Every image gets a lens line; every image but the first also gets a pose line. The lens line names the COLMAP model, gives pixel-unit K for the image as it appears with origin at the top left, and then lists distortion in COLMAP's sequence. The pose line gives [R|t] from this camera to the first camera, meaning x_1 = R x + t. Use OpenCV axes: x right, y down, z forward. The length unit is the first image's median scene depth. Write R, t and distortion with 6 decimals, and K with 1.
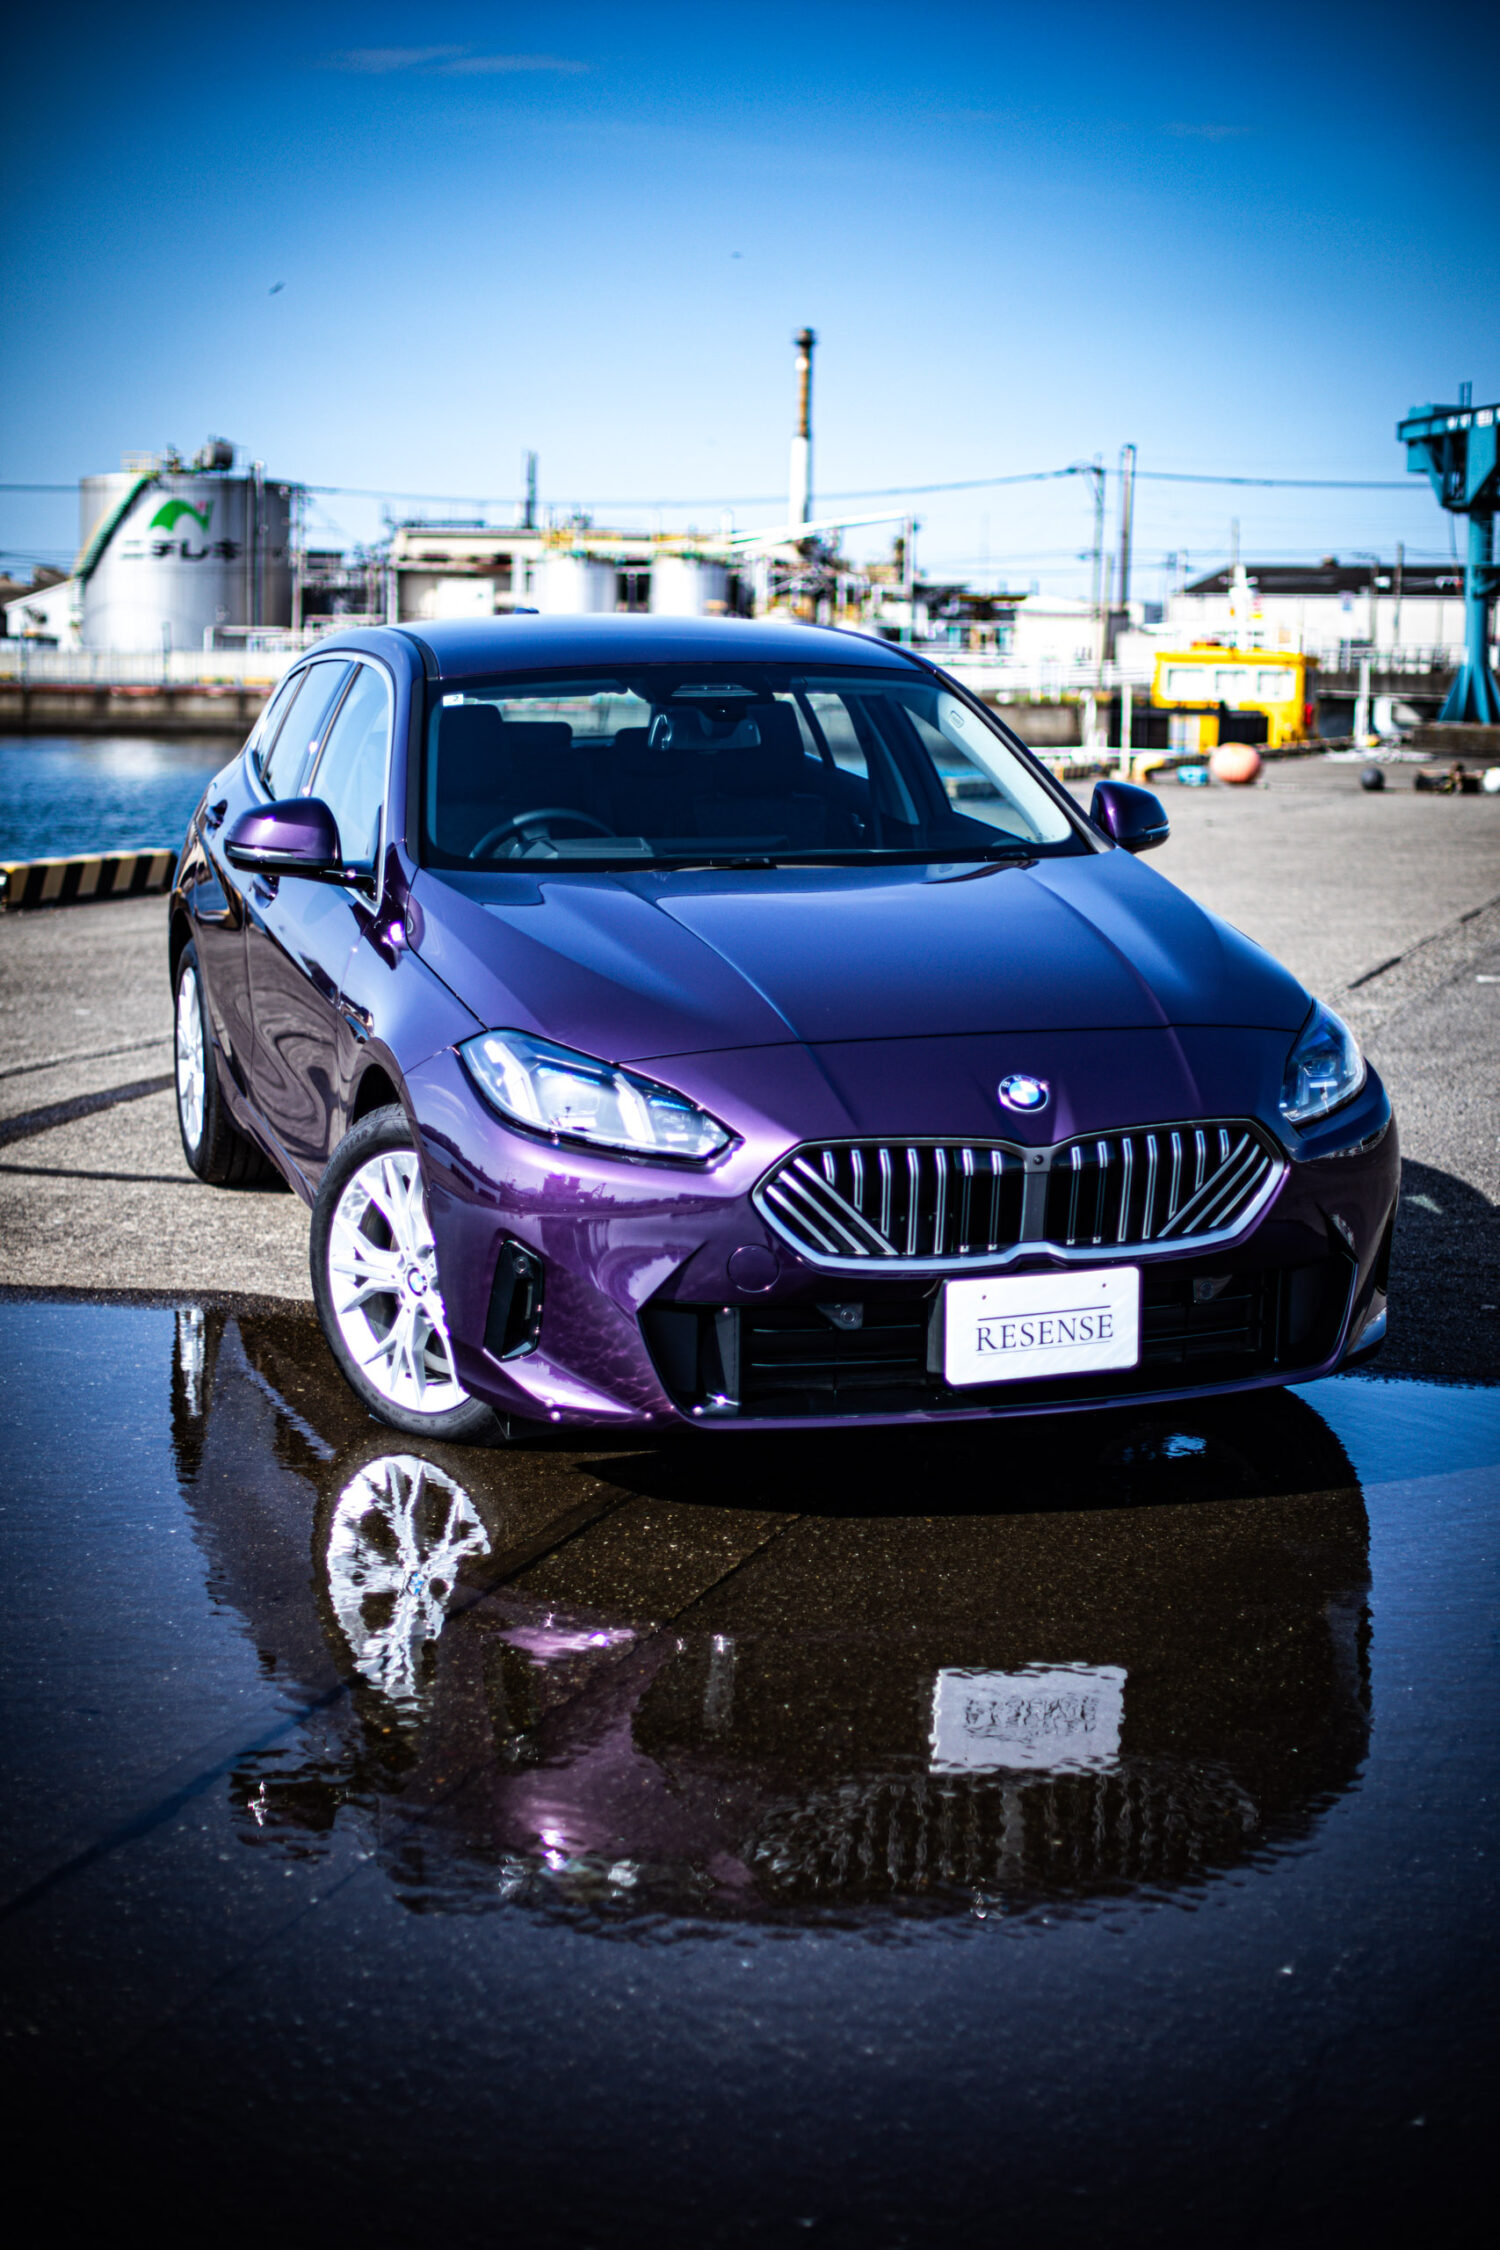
lens RADIAL K [[3378.4, 0, 750.0], [0, 3378.4, 1125.0], [0, 0, 1]] dist [-0.155507, -0.005398]
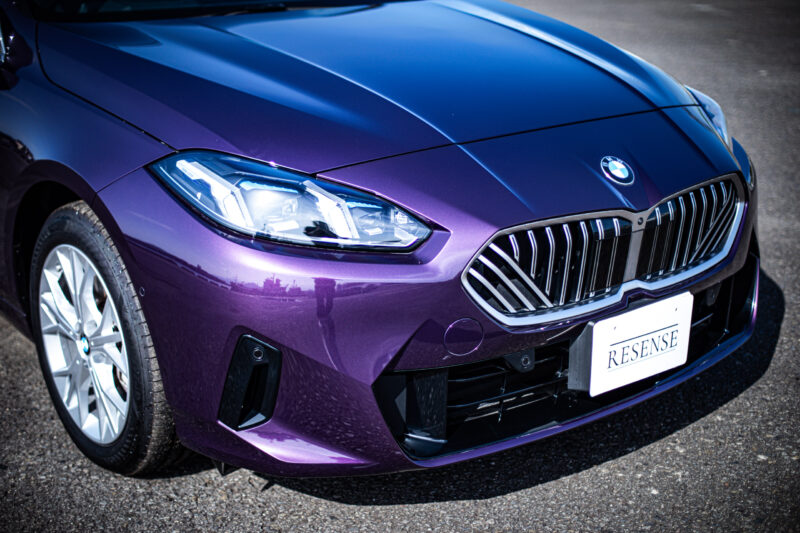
lens RADIAL K [[1201.2, 0, 400.0], [0, 1201.2, 266.5], [0, 0, 1]] dist [-0.155507, -0.005398]
pose [[0.919888, -0.118716, 0.373781, -0.174900], [0.070782, 0.987689, 0.139500, -0.043113], [-0.385740, -0.101867, 0.916967, 0.607239]]
